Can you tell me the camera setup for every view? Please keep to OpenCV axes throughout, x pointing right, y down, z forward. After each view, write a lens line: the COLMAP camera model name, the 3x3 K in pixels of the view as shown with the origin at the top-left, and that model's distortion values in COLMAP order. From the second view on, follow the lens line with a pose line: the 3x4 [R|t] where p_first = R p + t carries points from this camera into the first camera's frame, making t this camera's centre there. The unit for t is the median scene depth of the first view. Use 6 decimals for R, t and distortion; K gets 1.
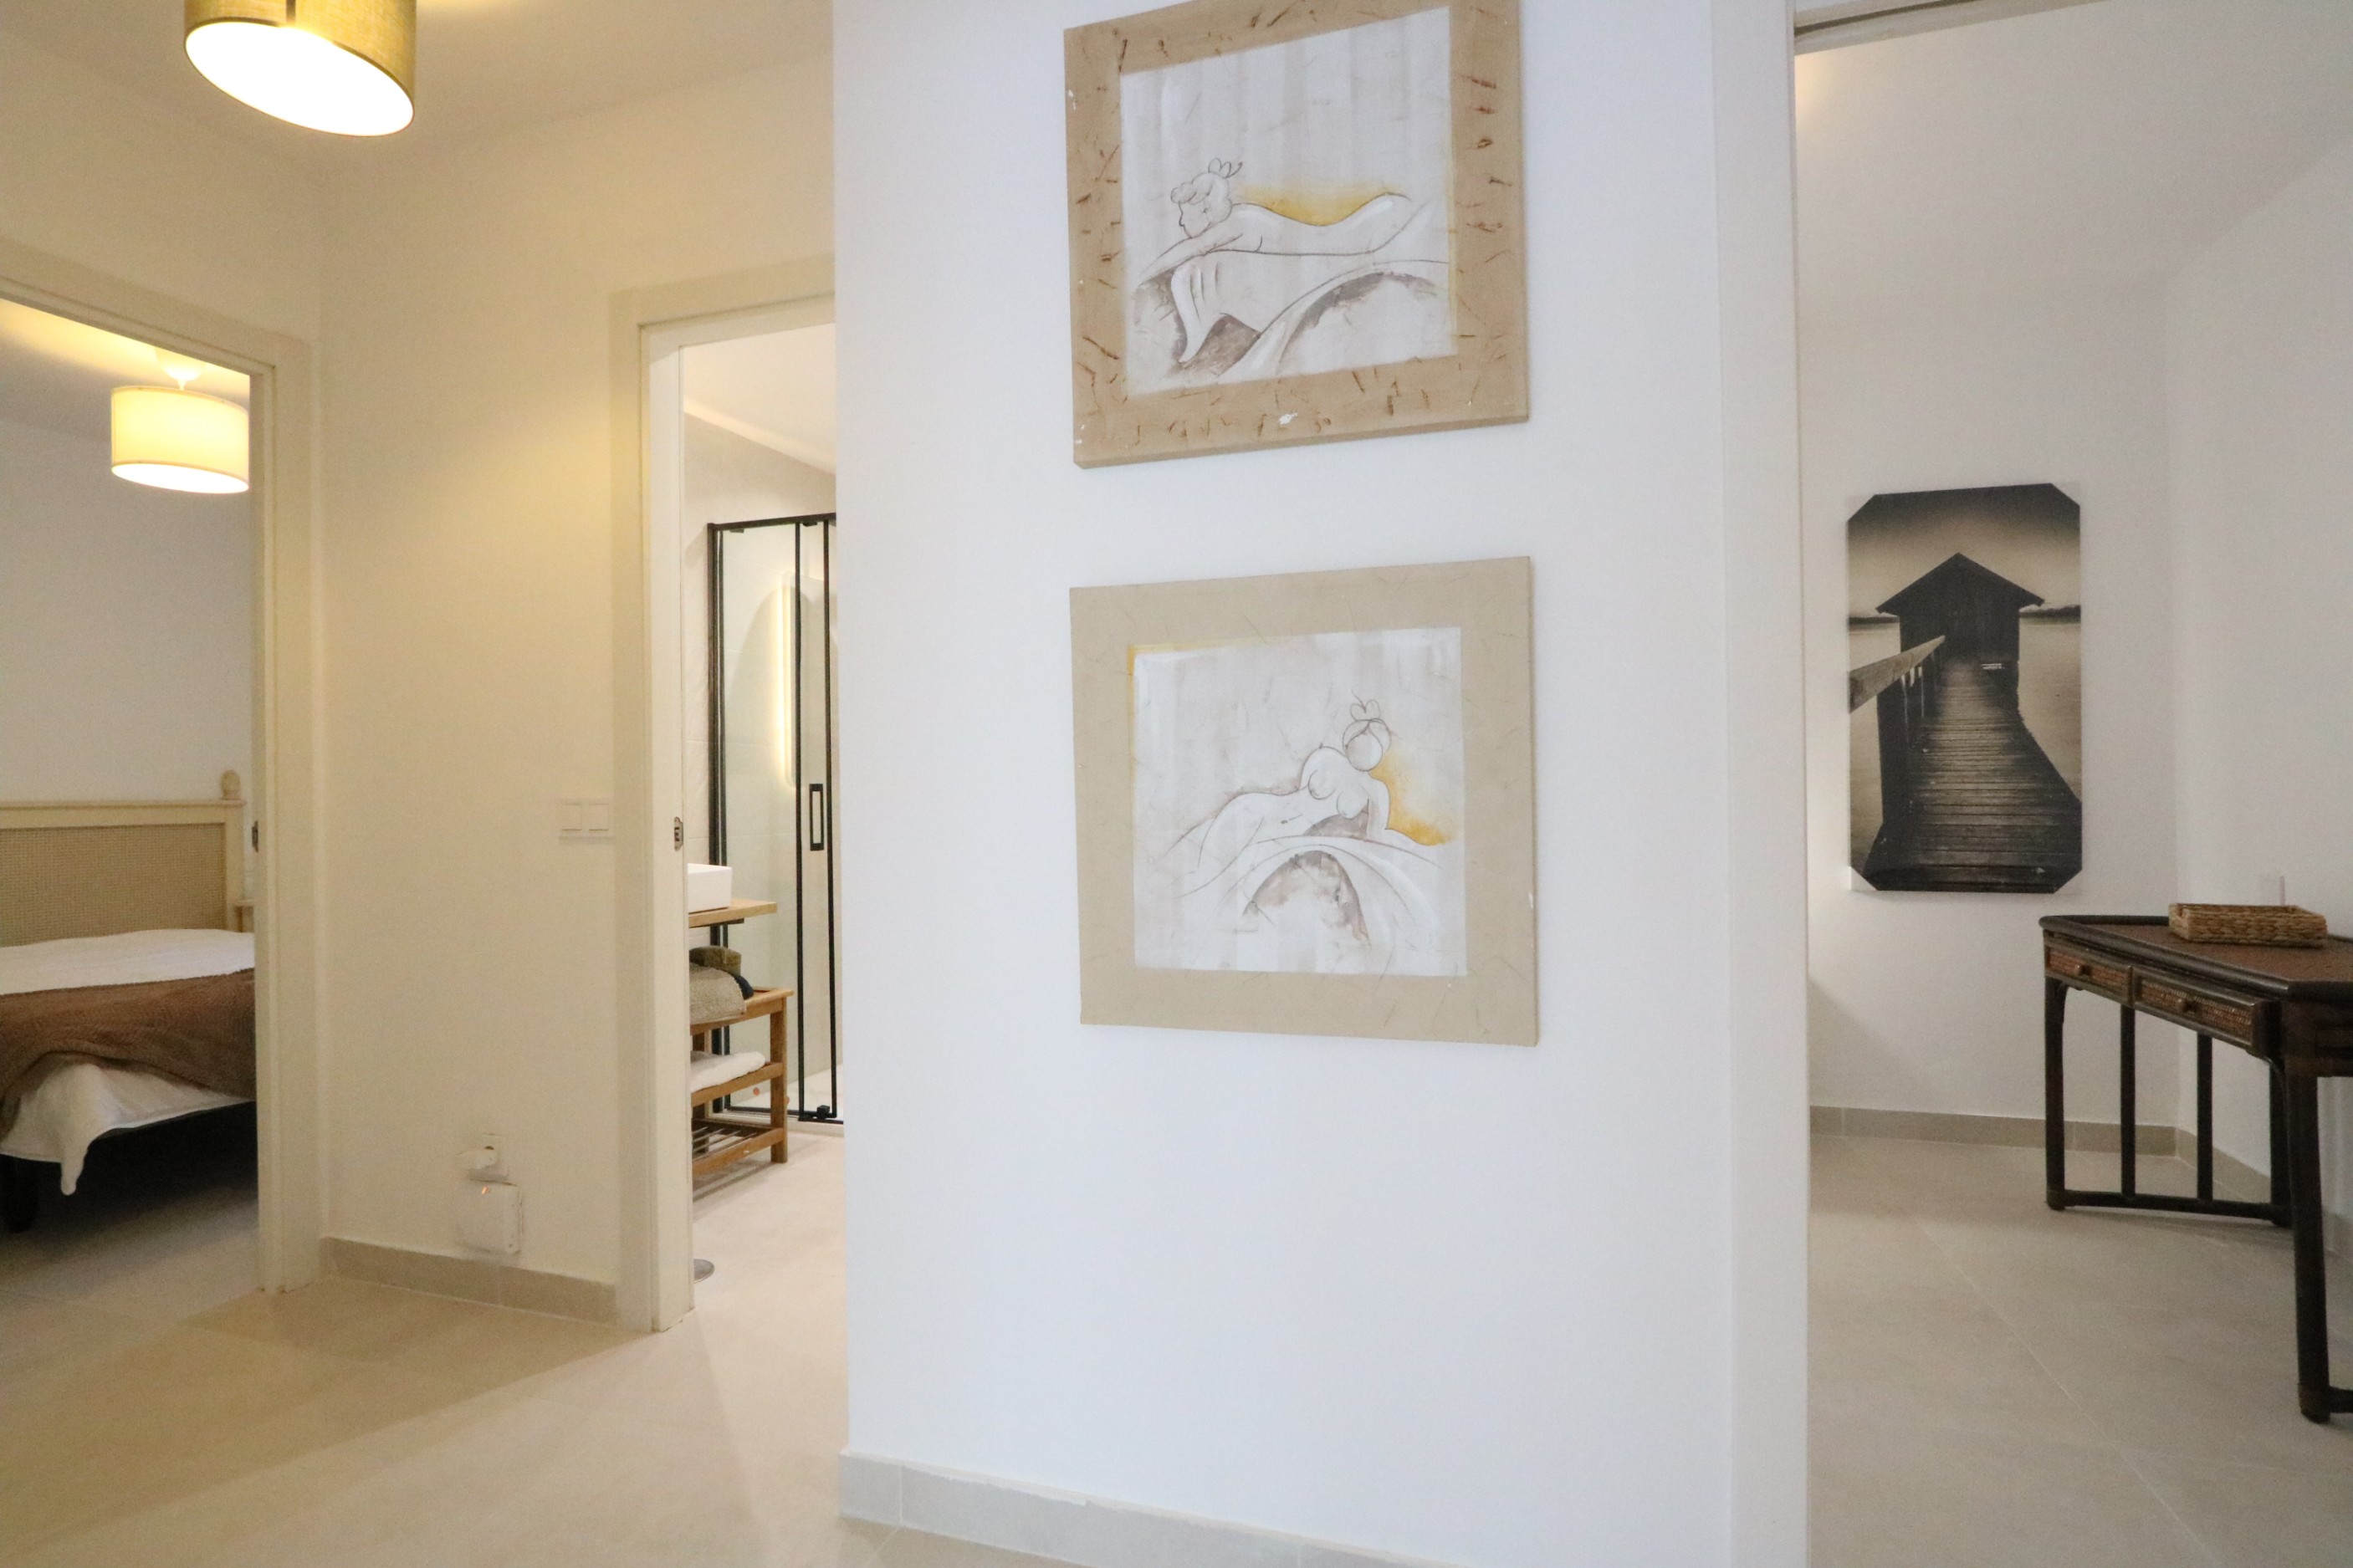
lens RADIAL K [[1109.0, 0, 1162.6], [0, 1109.0, 785.1], [0, 0, 1]] dist [-0.017132, 0.000798]
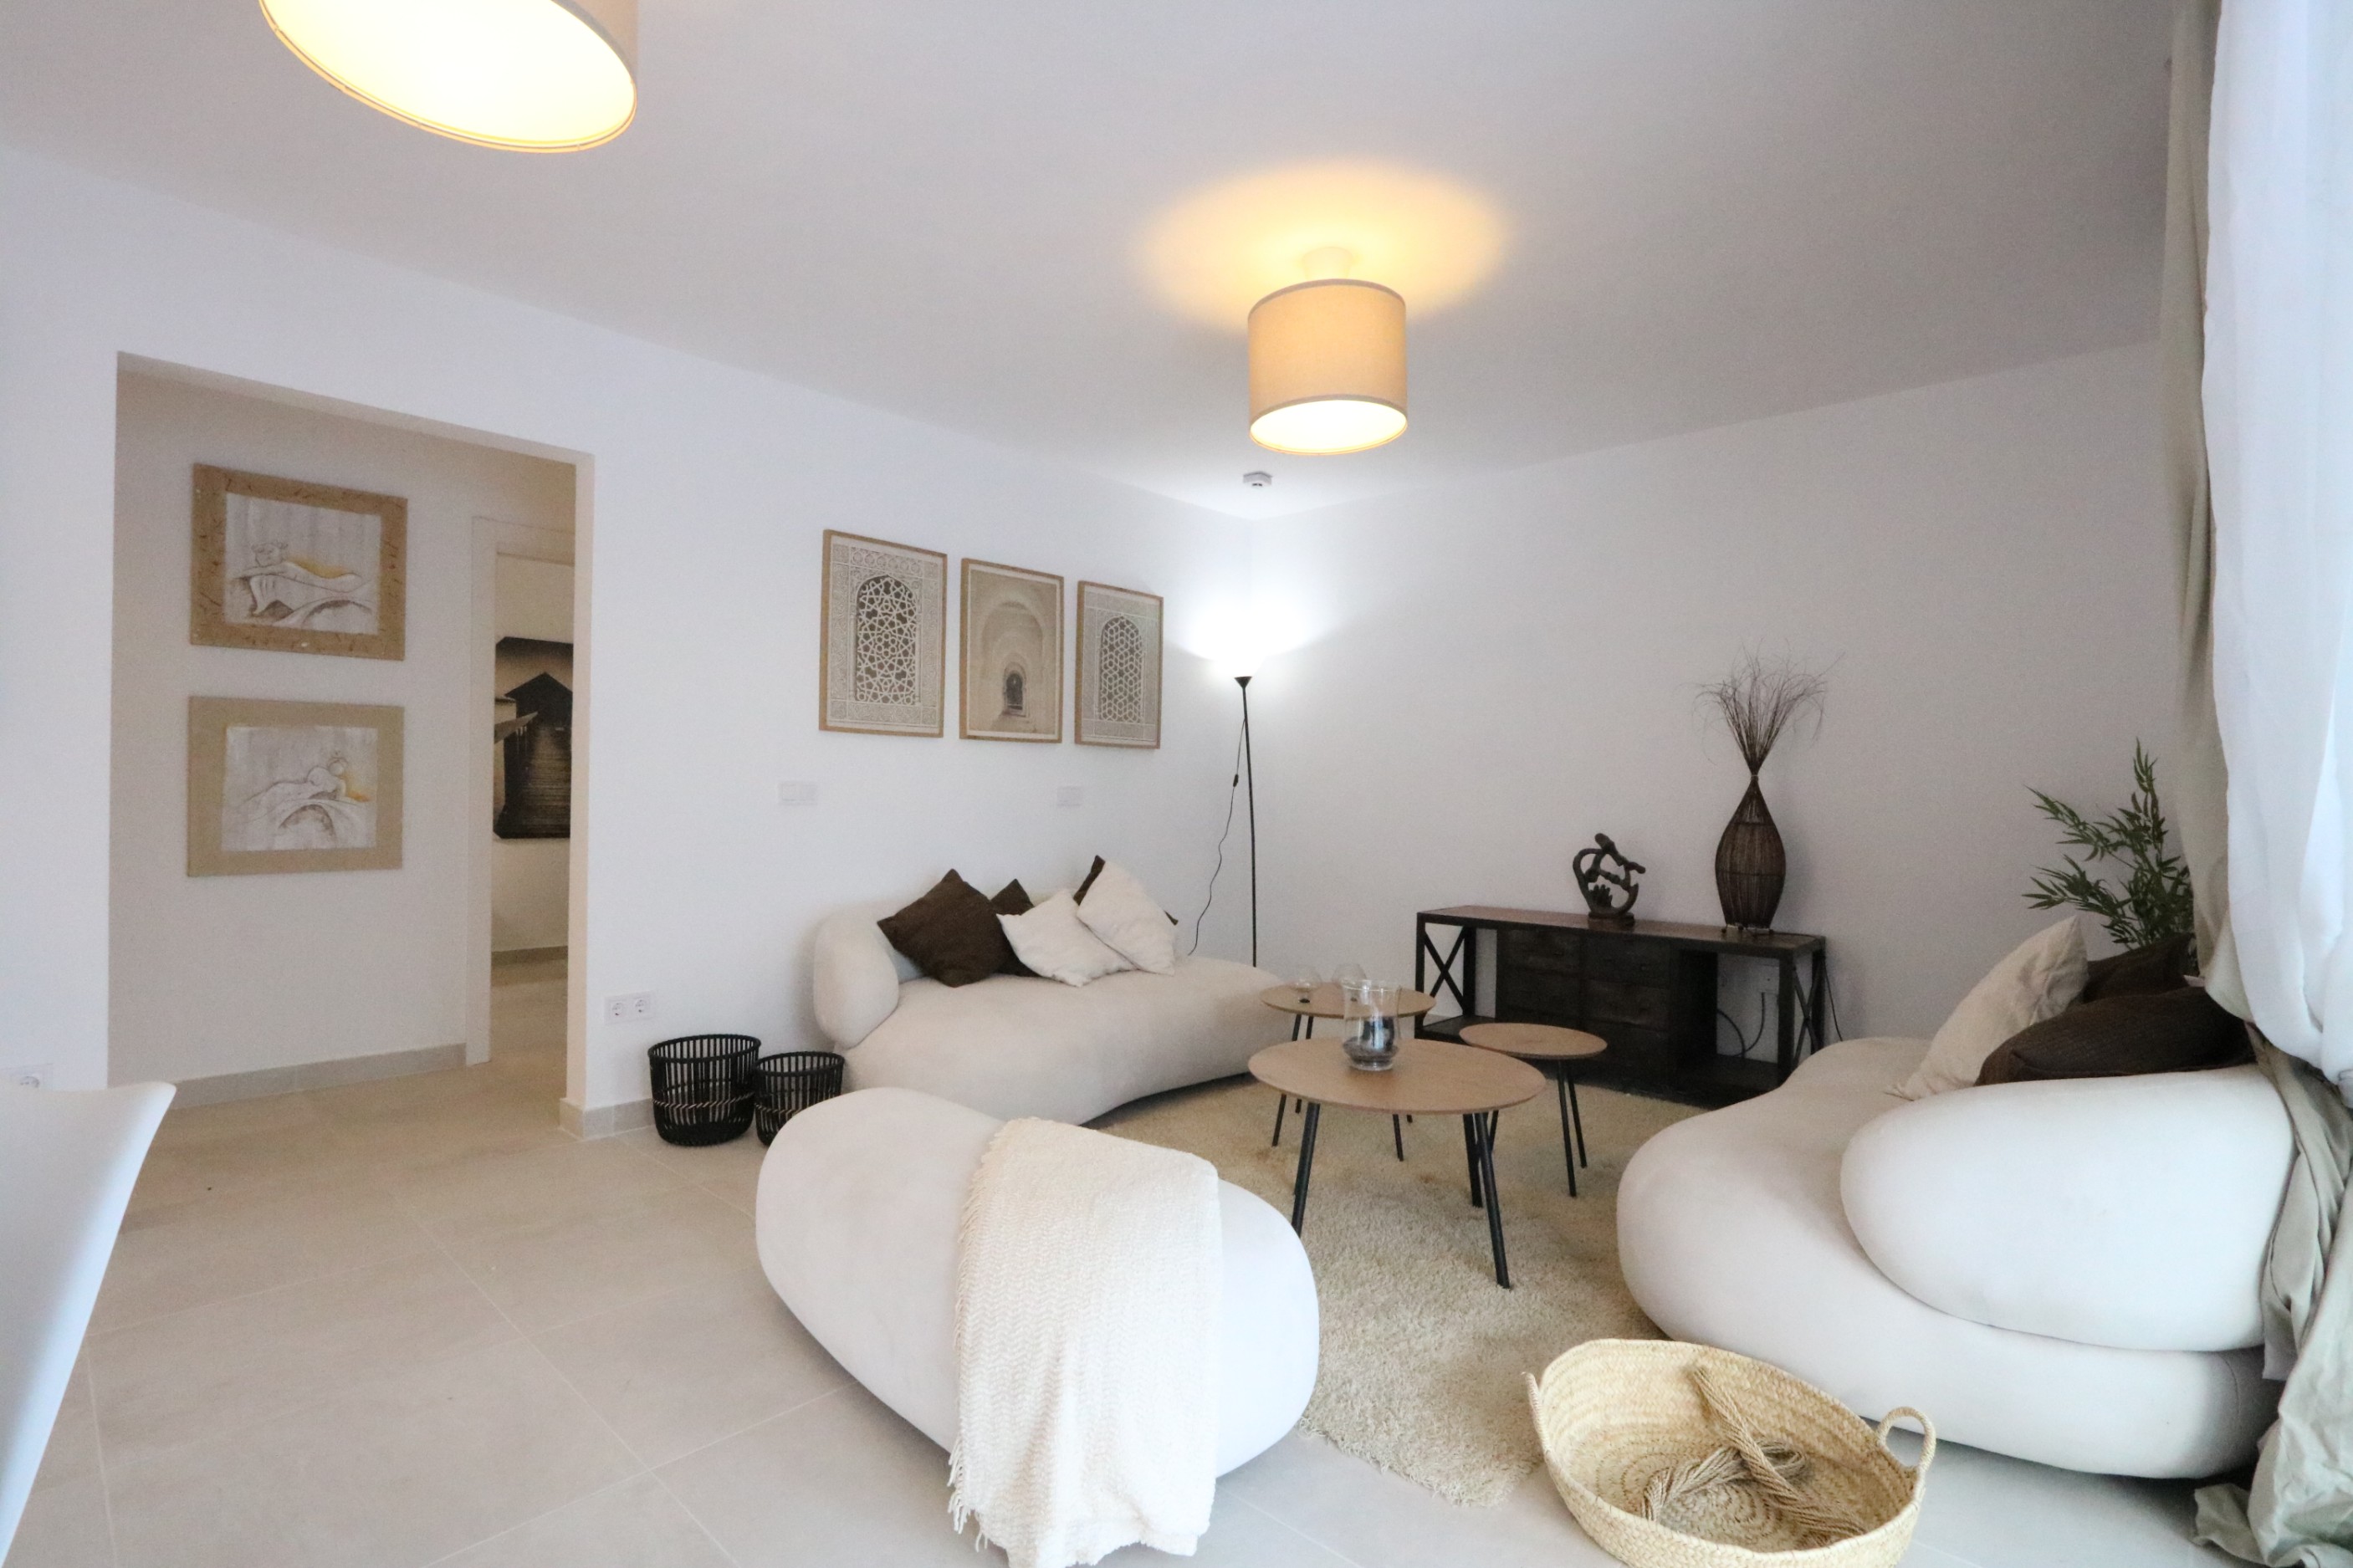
lens RADIAL K [[1083.6, 0, 1174.5], [0, 1083.6, 789.0], [0, 0, 1]] dist [-0.024212, 0.007503]
pose [[0.410053, 0.016562, 0.911911, -1.383259], [-0.020421, 0.999751, -0.008975, 0.001424], [-0.911833, -0.014942, 0.410289, -1.999260]]
